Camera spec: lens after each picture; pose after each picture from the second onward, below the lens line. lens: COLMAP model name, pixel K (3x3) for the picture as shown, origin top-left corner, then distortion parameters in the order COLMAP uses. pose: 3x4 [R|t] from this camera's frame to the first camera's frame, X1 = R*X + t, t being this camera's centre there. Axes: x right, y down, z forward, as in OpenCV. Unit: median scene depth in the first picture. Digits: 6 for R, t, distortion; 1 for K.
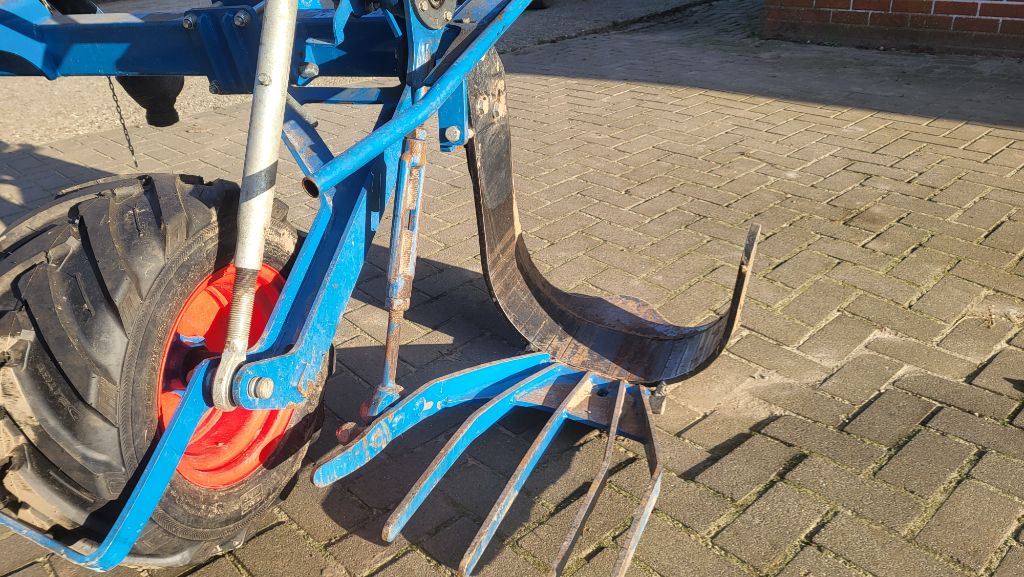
lens RADIAL K [[776.4, 0, 522.9], [0, 776.4, 284.7], [0, 0, 1]] dist [0.045251, -0.035050]
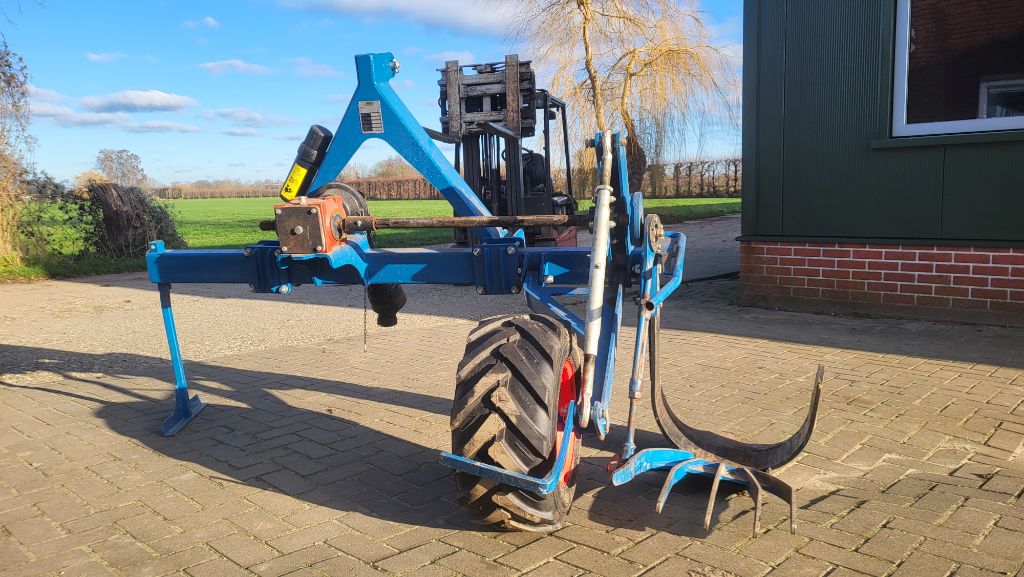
lens RADIAL K [[776.4, 0, 522.9], [0, 776.4, 284.7], [0, 0, 1]] dist [0.045251, -0.035050]
pose [[0.996555, 0.038689, 0.073357, -0.412587], [-0.010436, 0.935987, -0.351881, 0.307601], [-0.082275, 0.349903, 0.933166, -0.535438]]
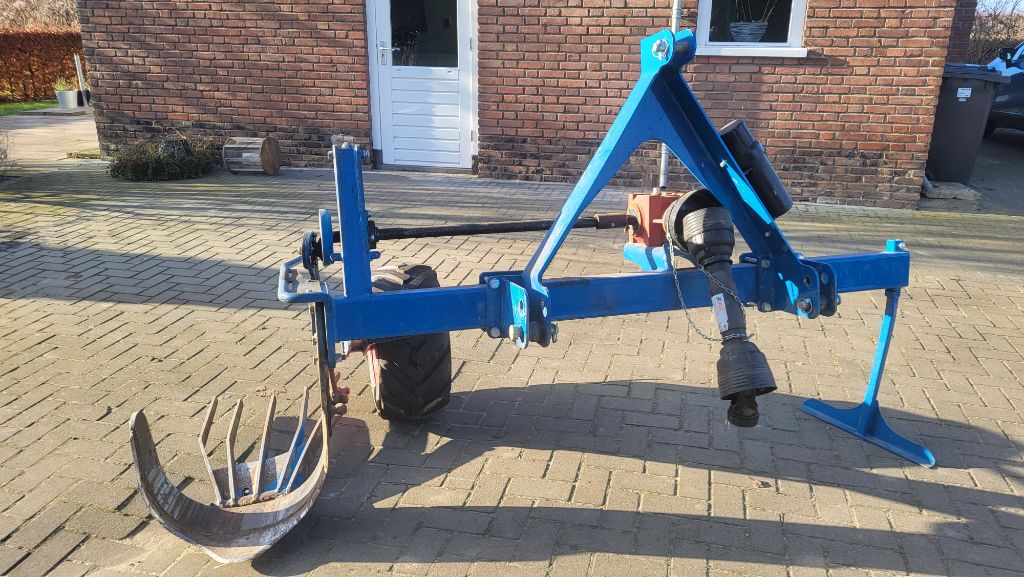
lens RADIAL K [[776.4, 0, 522.9], [0, 776.4, 284.7], [0, 0, 1]] dist [0.045251, -0.035050]
pose [[-0.833171, 0.230087, -0.502878, 0.300811], [-0.214253, 0.704018, 0.677093, -1.221530], [0.509826, 0.671877, -0.537270, 1.660432]]
